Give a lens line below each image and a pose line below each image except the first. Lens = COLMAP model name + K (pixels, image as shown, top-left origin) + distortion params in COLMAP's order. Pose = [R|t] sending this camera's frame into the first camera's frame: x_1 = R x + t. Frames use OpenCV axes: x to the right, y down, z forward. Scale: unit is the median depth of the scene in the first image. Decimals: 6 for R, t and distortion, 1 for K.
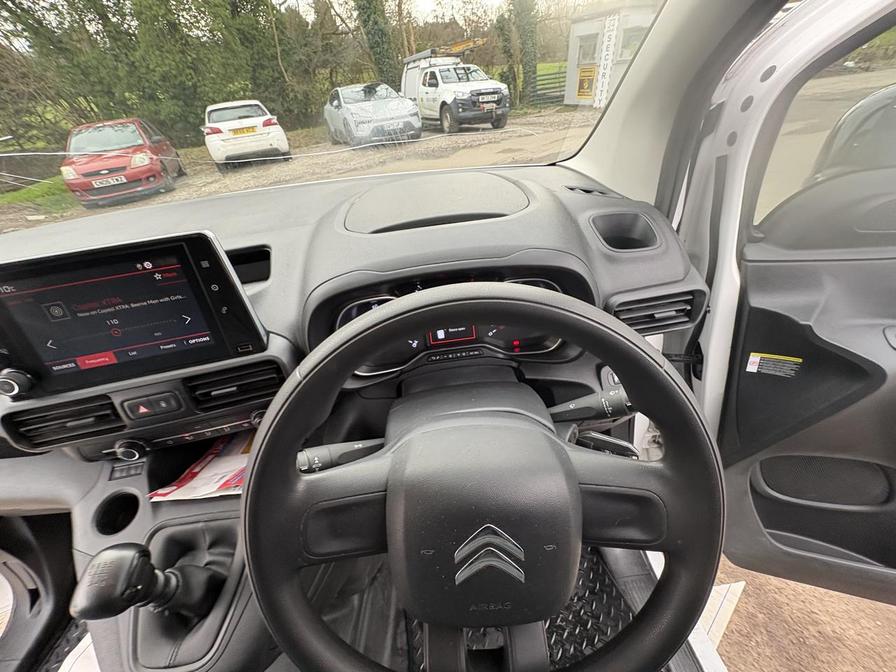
lens RADIAL K [[356.7, 0, 448.2], [0, 356.7, 335.3], [0, 0, 1]] dist [0.002017, -0.000476]
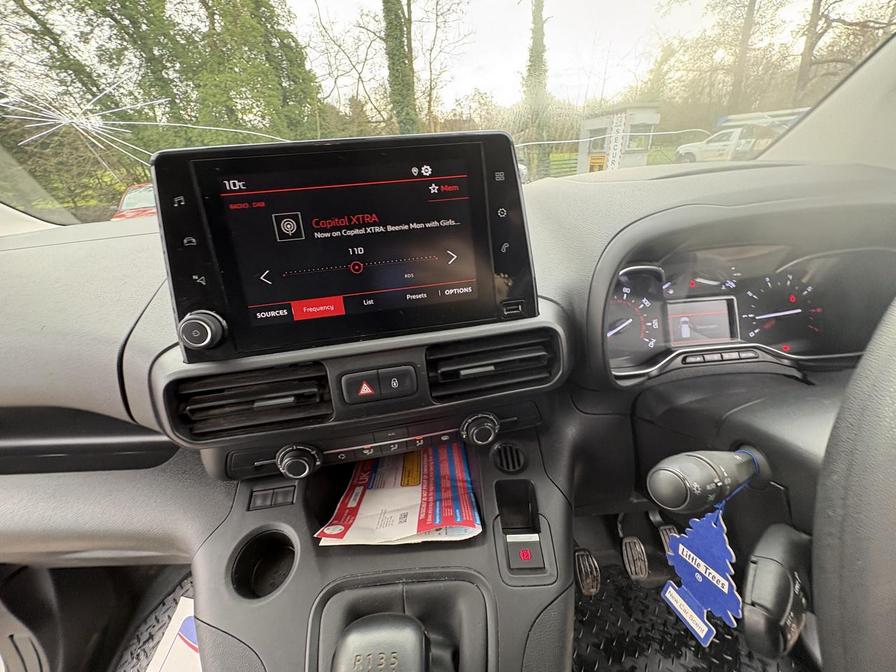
lens RADIAL K [[356.7, 0, 447.3], [0, 356.7, 335.9], [0, 0, 1]] dist [0.002017, -0.000476]
pose [[0.998790, 0.044771, -0.020334, -0.069466], [-0.047628, 0.983649, -0.173682, 0.021802], [0.012225, 0.174440, 0.984592, 0.033293]]
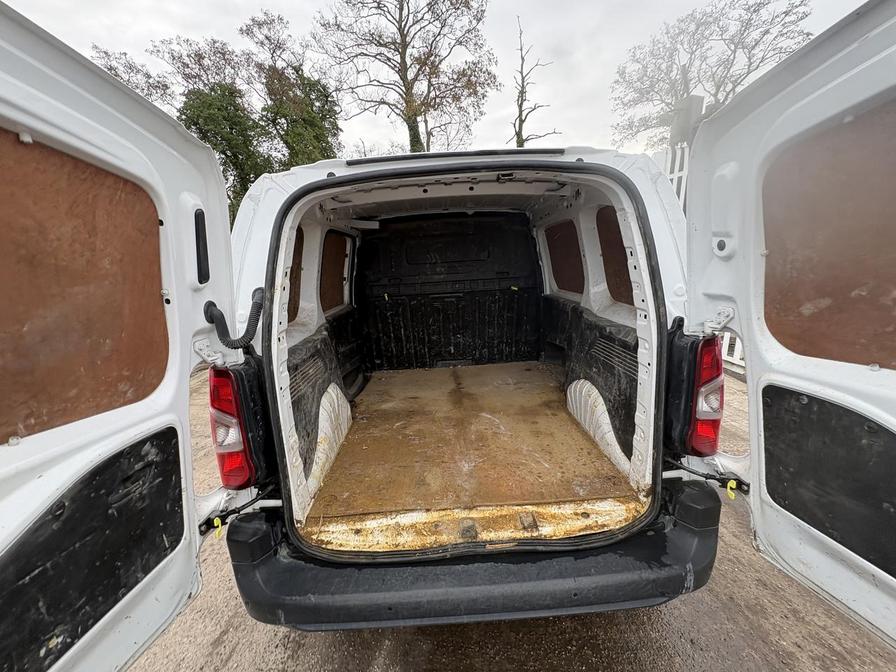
lens RADIAL K [[356.7, 0, 447.3], [0, 356.7, 336.4], [0, 0, 1]] dist [0.002017, -0.000476]
pose [[0.997430, 0.059623, -0.039724, -0.044446], [-0.069979, 0.929620, -0.361813, 0.457693], [0.015356, 0.363663, 0.931404, -0.699484]]
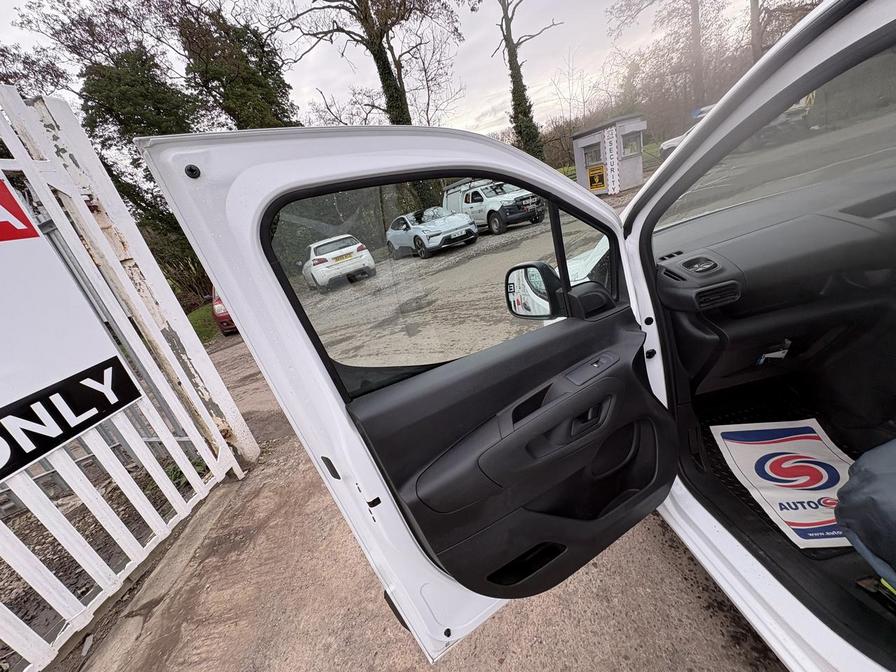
lens RADIAL K [[356.7, 0, 447.0], [0, 356.7, 336.0], [0, 0, 1]] dist [0.002017, -0.000476]
pose [[0.986841, -0.156912, -0.039040, -0.434078], [0.141346, 0.954382, -0.263013, 0.108325], [0.078529, 0.254034, 0.964002, -0.156472]]
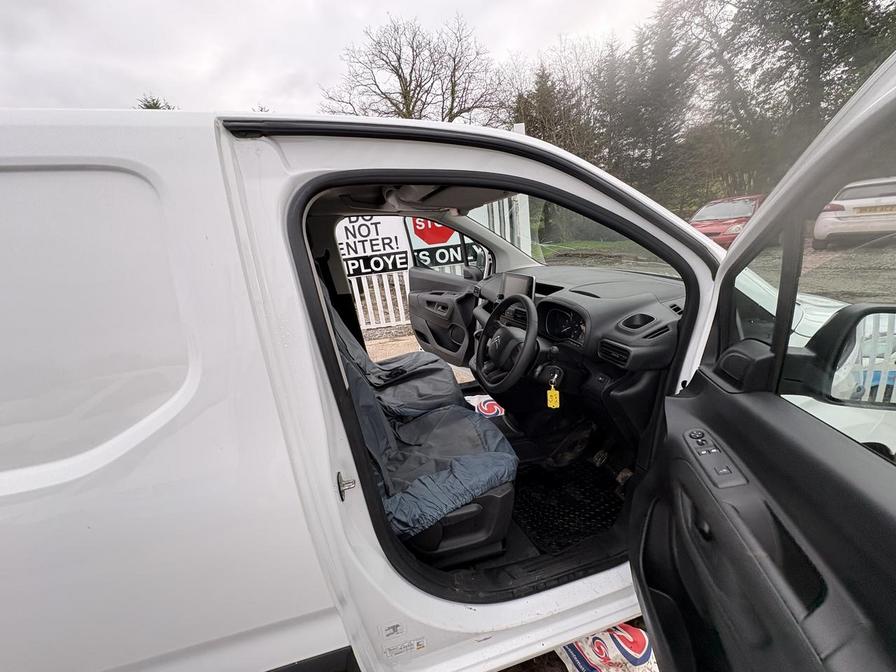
lens RADIAL K [[356.7, 0, 449.0], [0, 356.7, 335.8], [0, 0, 1]] dist [0.002017, -0.000476]
pose [[0.179765, 0.371290, -0.910949, 0.290570], [-0.499399, 0.832273, 0.240672, -0.016336], [0.847517, 0.411662, 0.335036, -0.087491]]
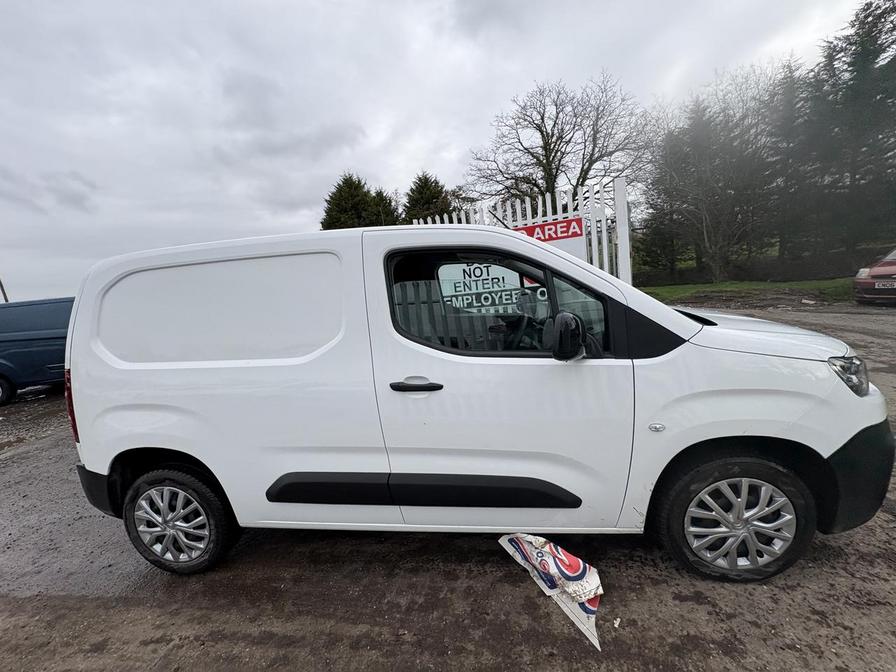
lens RADIAL K [[356.7, 0, 445.9], [0, 356.7, 335.6], [0, 0, 1]] dist [0.002017, -0.000476]
pose [[-0.193574, 0.269627, -0.943308, 0.494722], [-0.463608, 0.822232, 0.330155, -0.086620], [0.864637, 0.501235, -0.034162, -0.008927]]
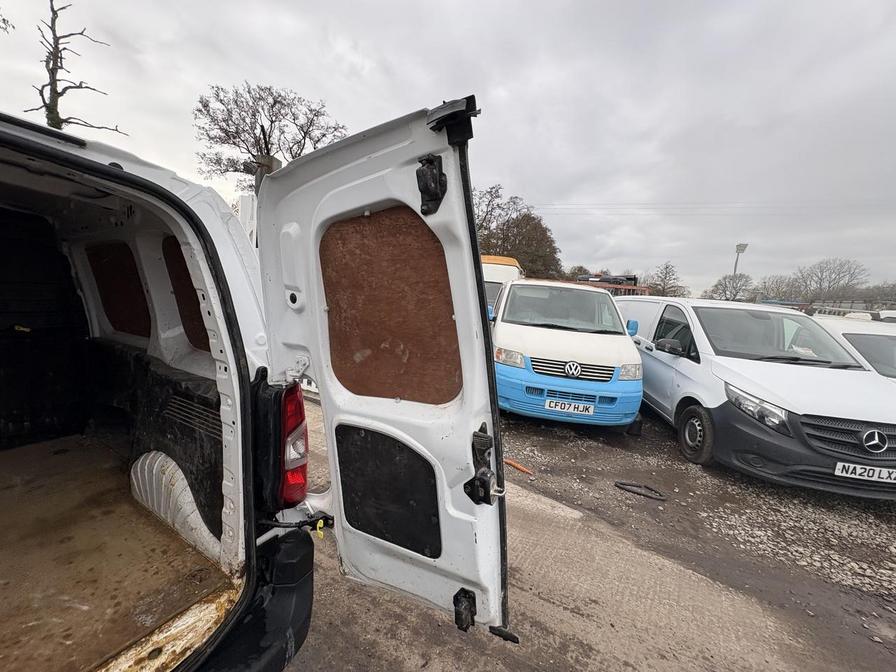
lens RADIAL K [[356.7, 0, 448.8], [0, 356.7, 334.9], [0, 0, 1]] dist [0.002017, -0.000476]
pose [[0.560385, 0.051603, 0.826623, -0.018085], [0.357865, 0.884996, -0.297851, 0.437207], [-0.746928, 0.462731, 0.477471, -0.684255]]
